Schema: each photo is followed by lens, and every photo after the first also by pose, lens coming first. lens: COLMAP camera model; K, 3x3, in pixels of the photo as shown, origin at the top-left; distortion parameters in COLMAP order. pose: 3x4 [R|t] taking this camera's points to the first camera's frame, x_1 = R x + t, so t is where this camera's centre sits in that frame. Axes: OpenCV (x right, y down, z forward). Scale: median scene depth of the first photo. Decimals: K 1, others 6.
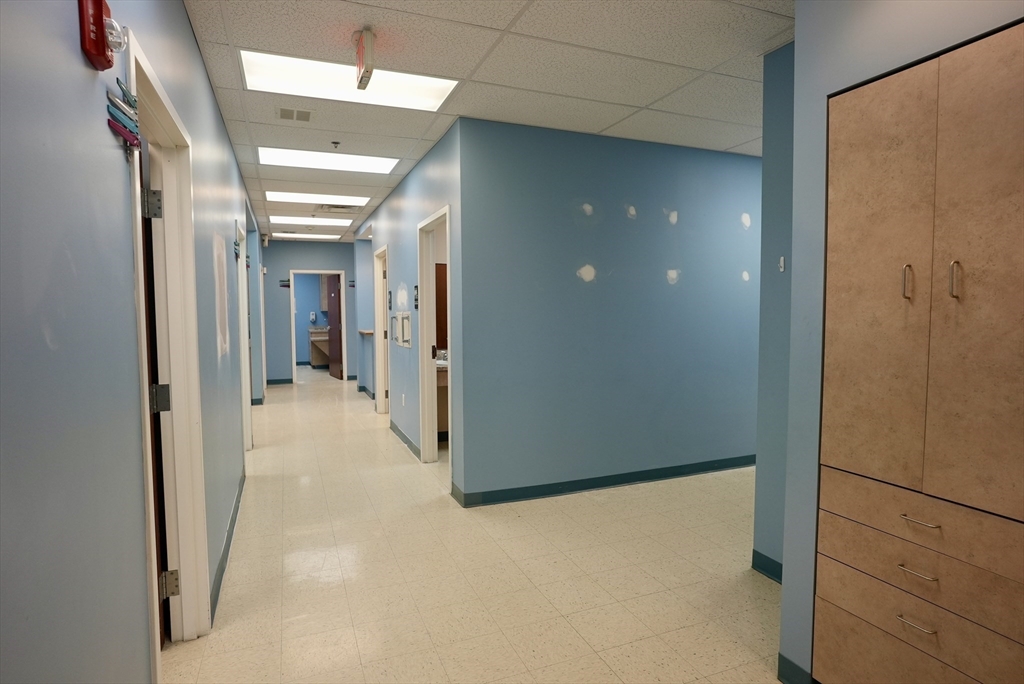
lens RADIAL K [[562.0, 0, 515.5], [0, 562.0, 340.2], [0, 0, 1]] dist [-0.053647, 0.039224]
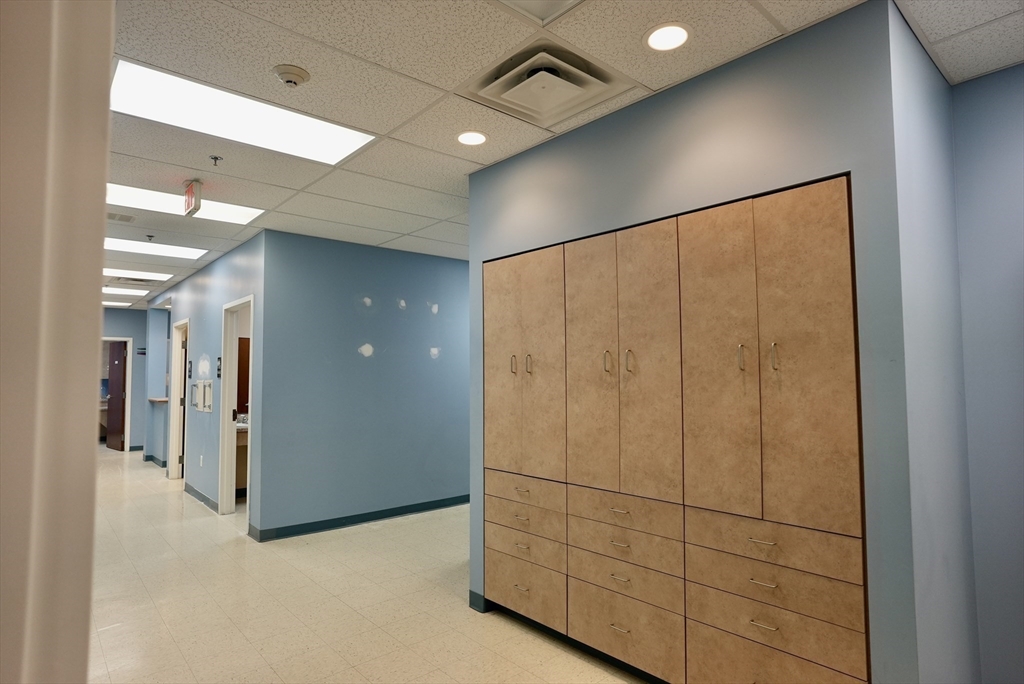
lens RADIAL K [[562.0, 0, 515.5], [0, 562.0, 340.2], [0, 0, 1]] dist [-0.053647, 0.039224]
pose [[0.944715, 0.018442, 0.327372, 0.023811], [0.020730, 0.993061, -0.115762, 0.012758], [-0.327235, 0.116149, 0.937777, -0.282481]]
